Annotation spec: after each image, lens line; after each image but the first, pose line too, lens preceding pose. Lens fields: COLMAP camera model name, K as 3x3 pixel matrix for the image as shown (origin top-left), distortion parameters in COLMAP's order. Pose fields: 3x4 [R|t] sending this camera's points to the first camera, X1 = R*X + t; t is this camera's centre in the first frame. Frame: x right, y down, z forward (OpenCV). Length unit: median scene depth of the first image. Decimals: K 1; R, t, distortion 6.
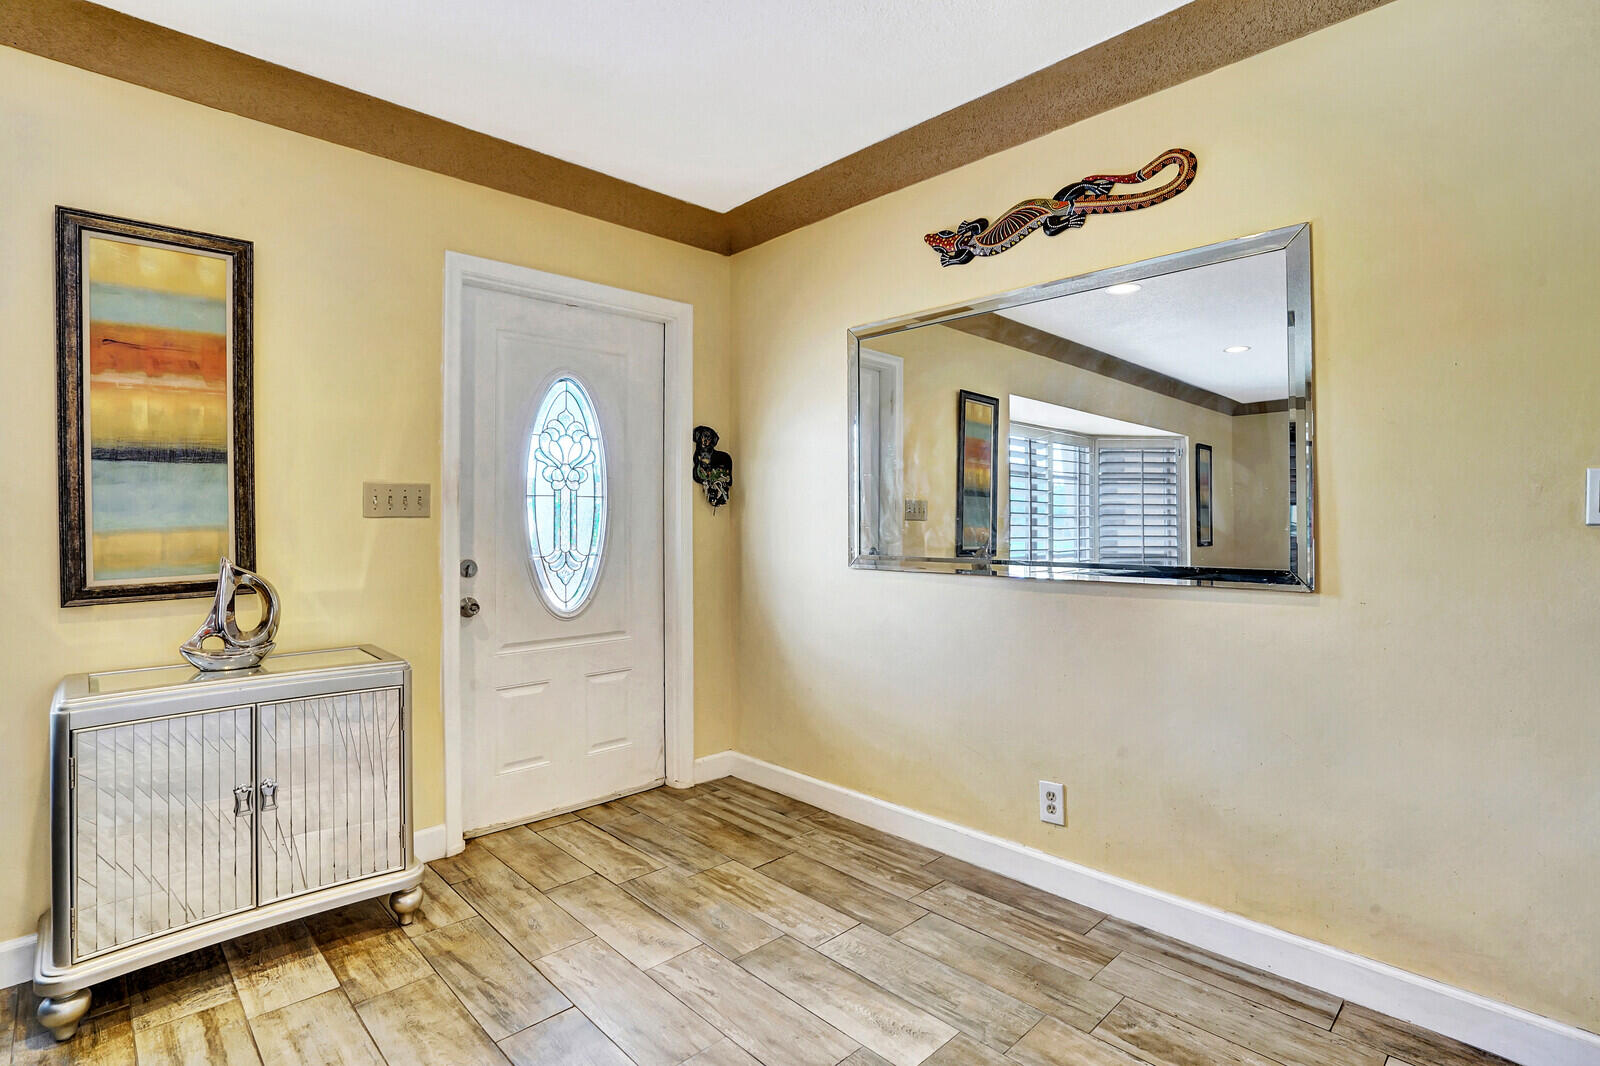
lens RADIAL K [[774.0, 0, 798.9], [0, 774.0, 507.2], [0, 0, 1]] dist [-0.052548, 0.019112]
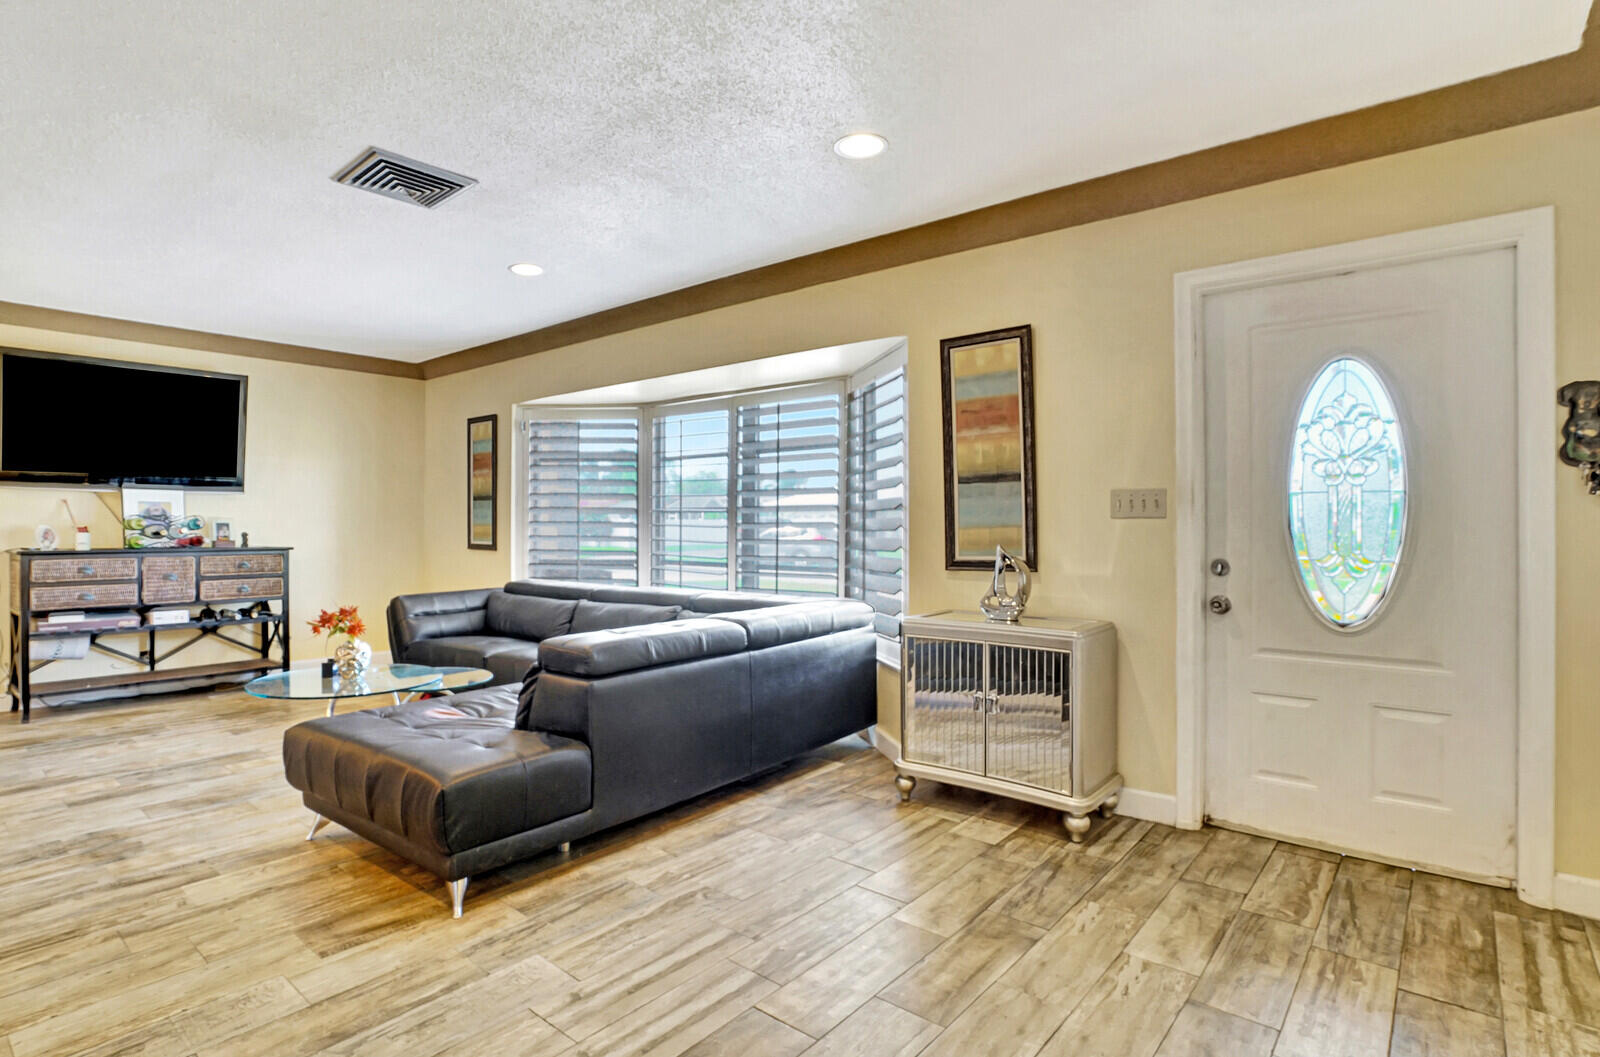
lens RADIAL K [[808.9, 0, 800.0], [0, 808.9, 528.5], [0, 0, 1]] dist [-0.045700, 0.015147]
pose [[0.112192, 0.009349, -0.993643, 0.622010], [0.011684, 0.999874, 0.010726, 0.009806], [0.993618, -0.012813, 0.112069, 0.337008]]
